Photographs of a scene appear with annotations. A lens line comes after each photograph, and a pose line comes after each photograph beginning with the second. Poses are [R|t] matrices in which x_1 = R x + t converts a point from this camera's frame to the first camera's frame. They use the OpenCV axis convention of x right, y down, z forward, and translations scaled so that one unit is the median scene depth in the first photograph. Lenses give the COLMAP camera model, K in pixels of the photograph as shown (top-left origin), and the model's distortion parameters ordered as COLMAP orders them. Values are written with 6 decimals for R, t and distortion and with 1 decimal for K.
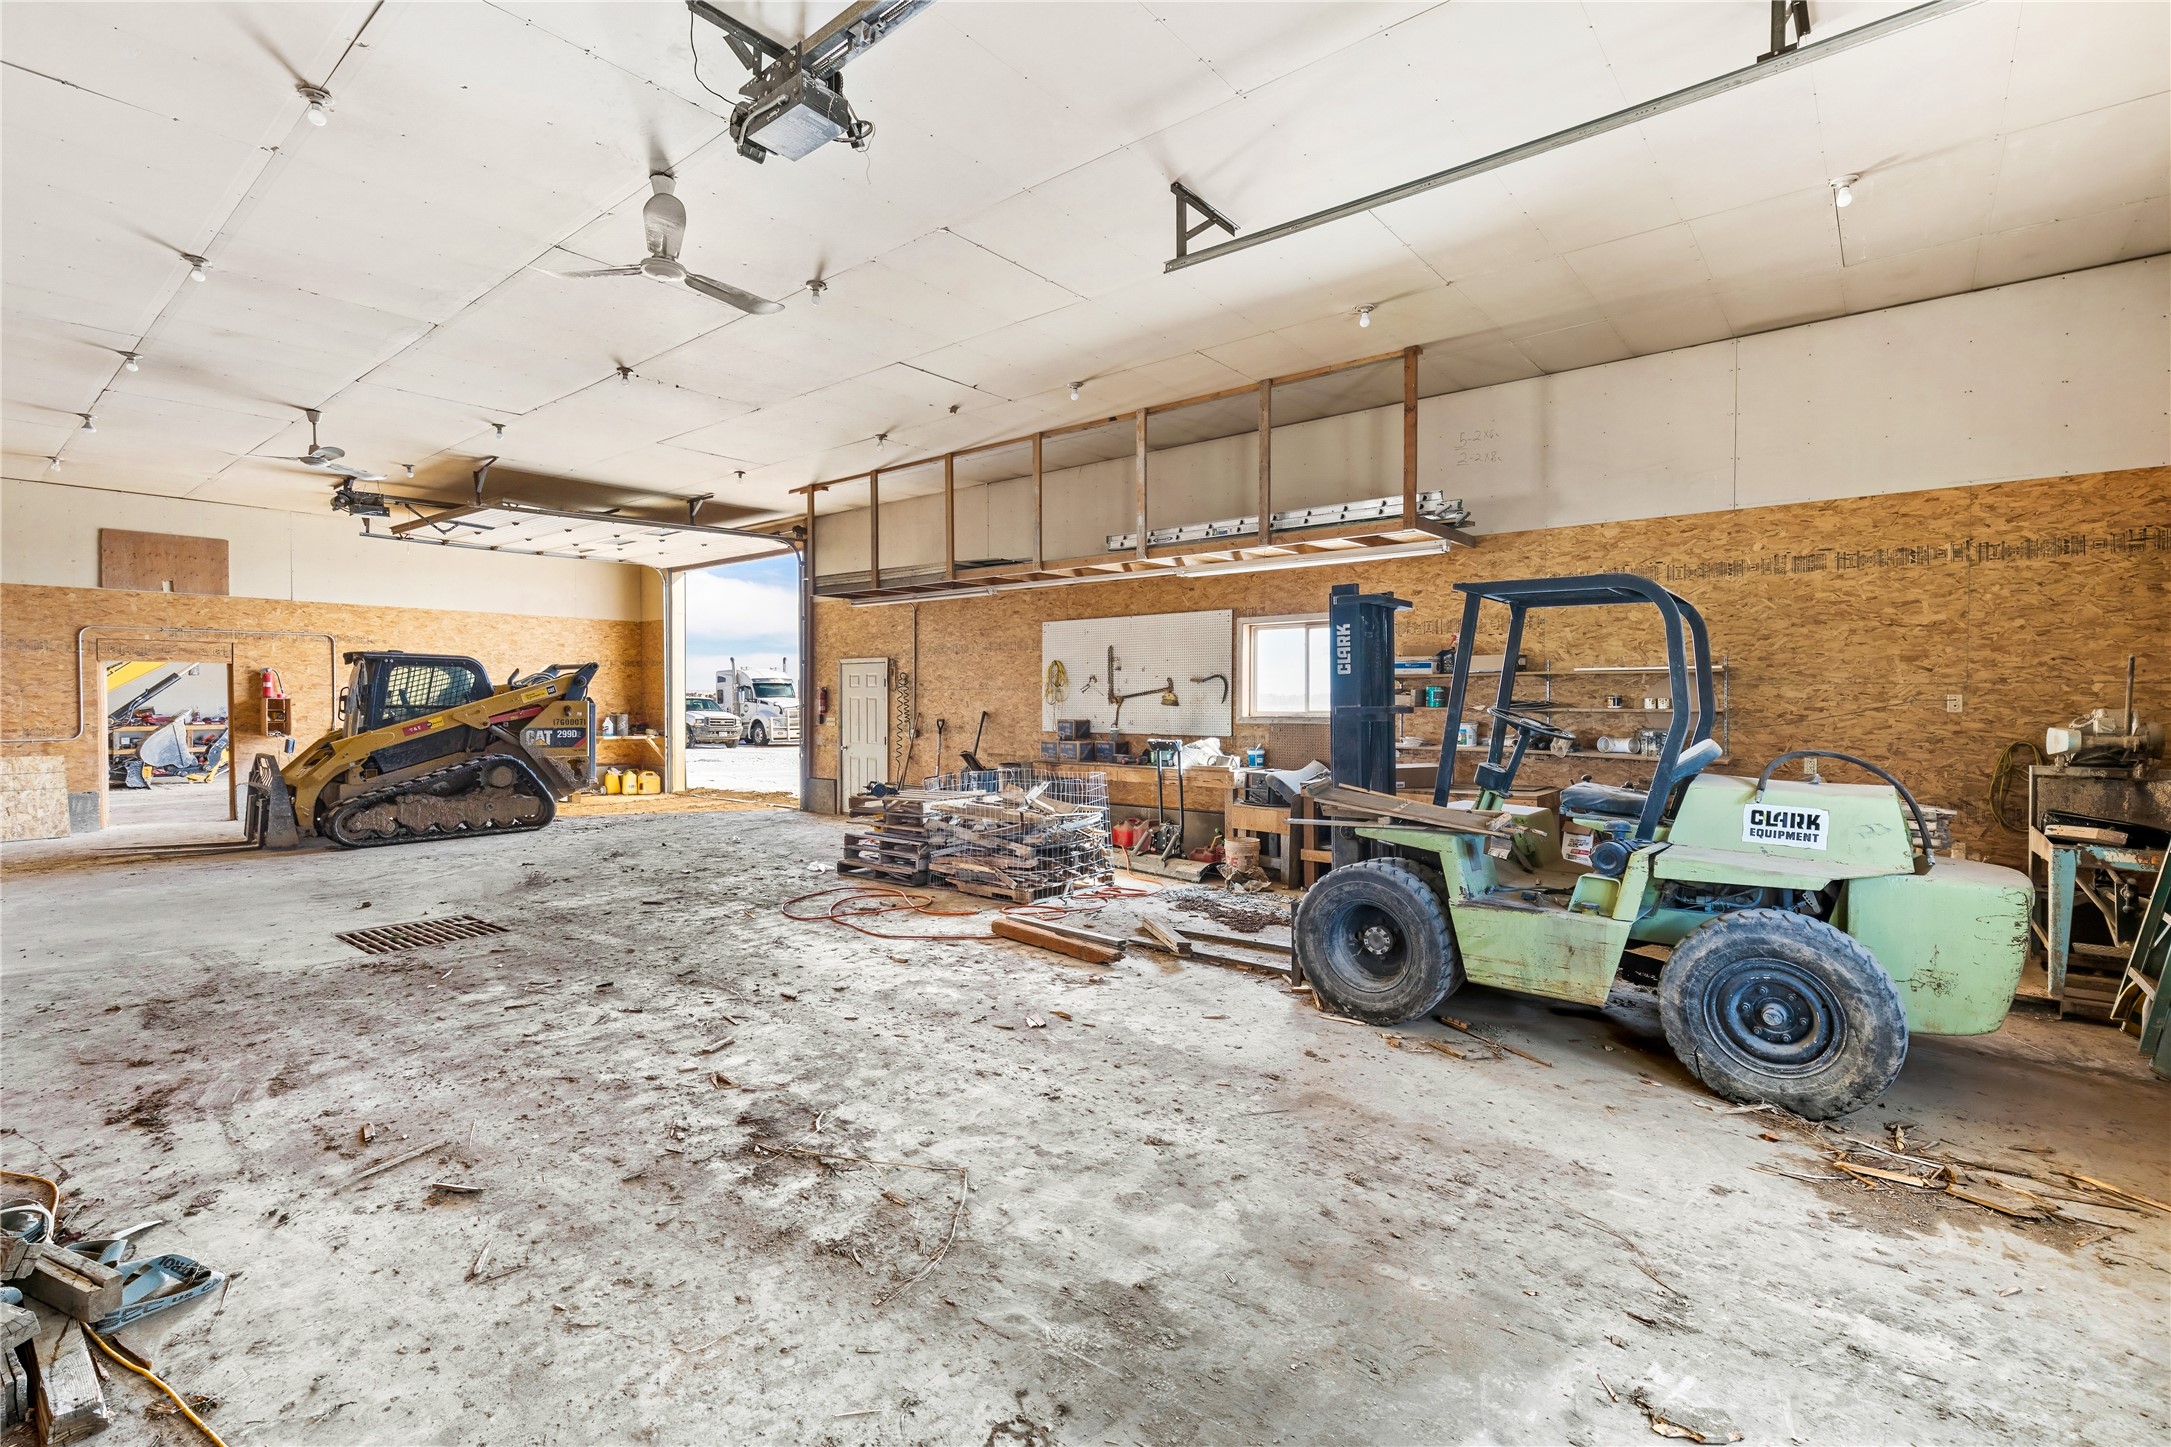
lens RADIAL K [[999.7, 0, 1067.5], [0, 999.7, 694.3], [0, 0, 1]] dist [0.001990, 0.000284]
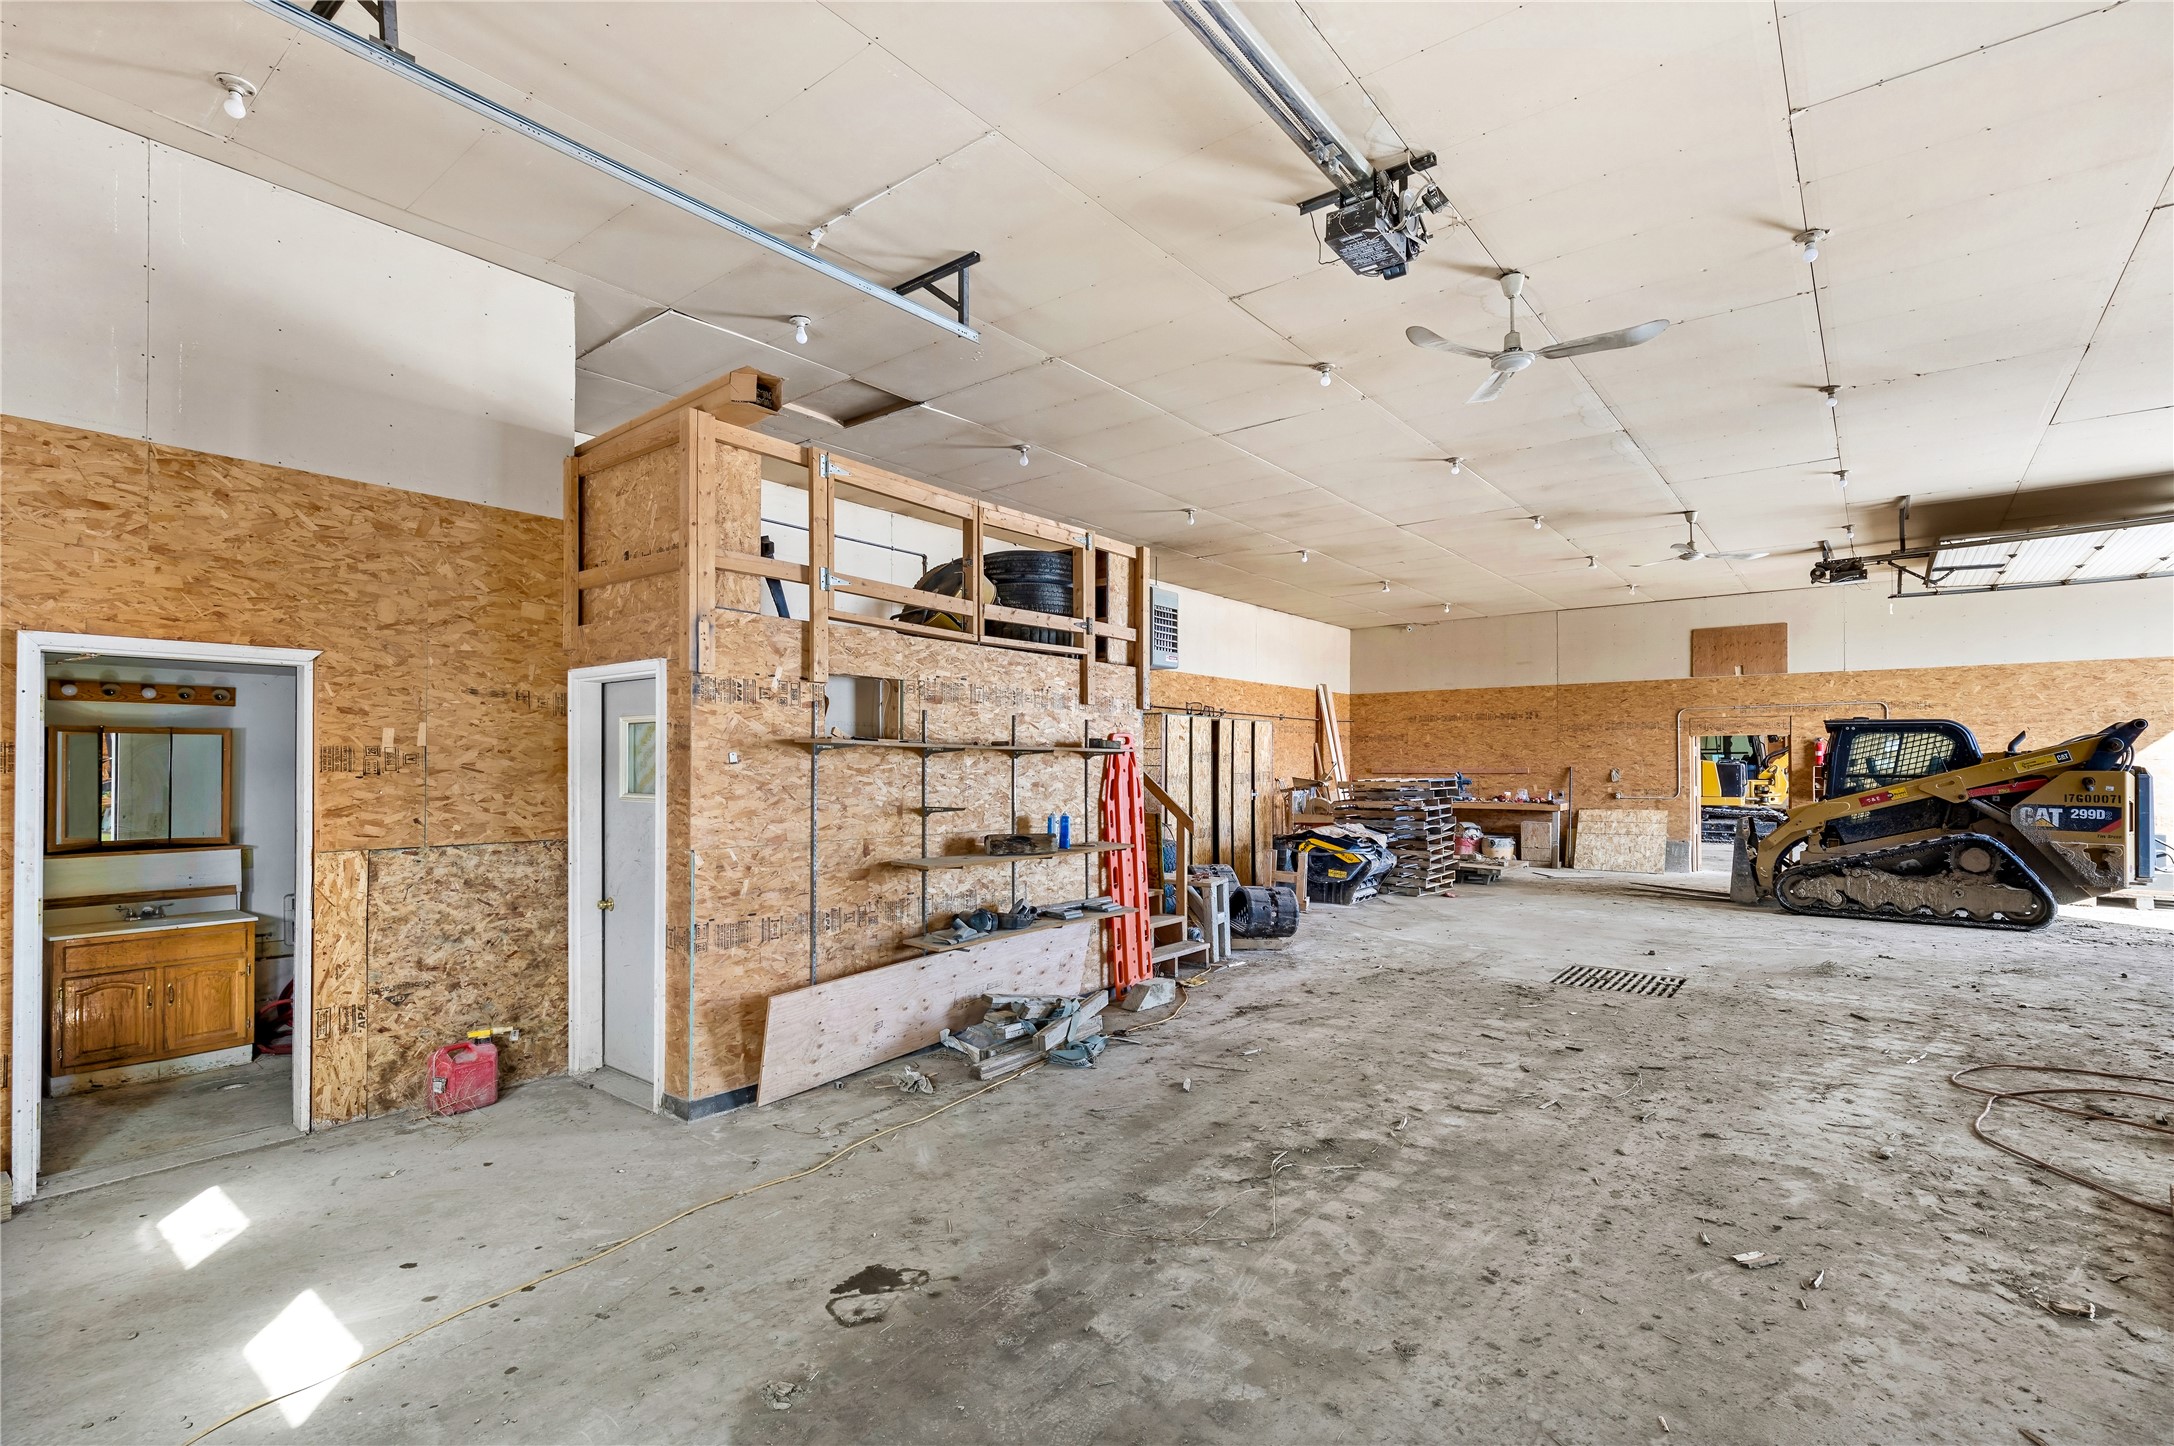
lens RADIAL K [[1001.8, 0, 1088.3], [0, 1001.8, 728.9], [0, 0, 1]] dist [0.006395, -0.000433]
pose [[0.021116, -0.034303, -0.999188, 0.601787], [0.003112, 0.999409, -0.034245, -0.004060], [0.999772, -0.002387, 0.021210, 0.509686]]
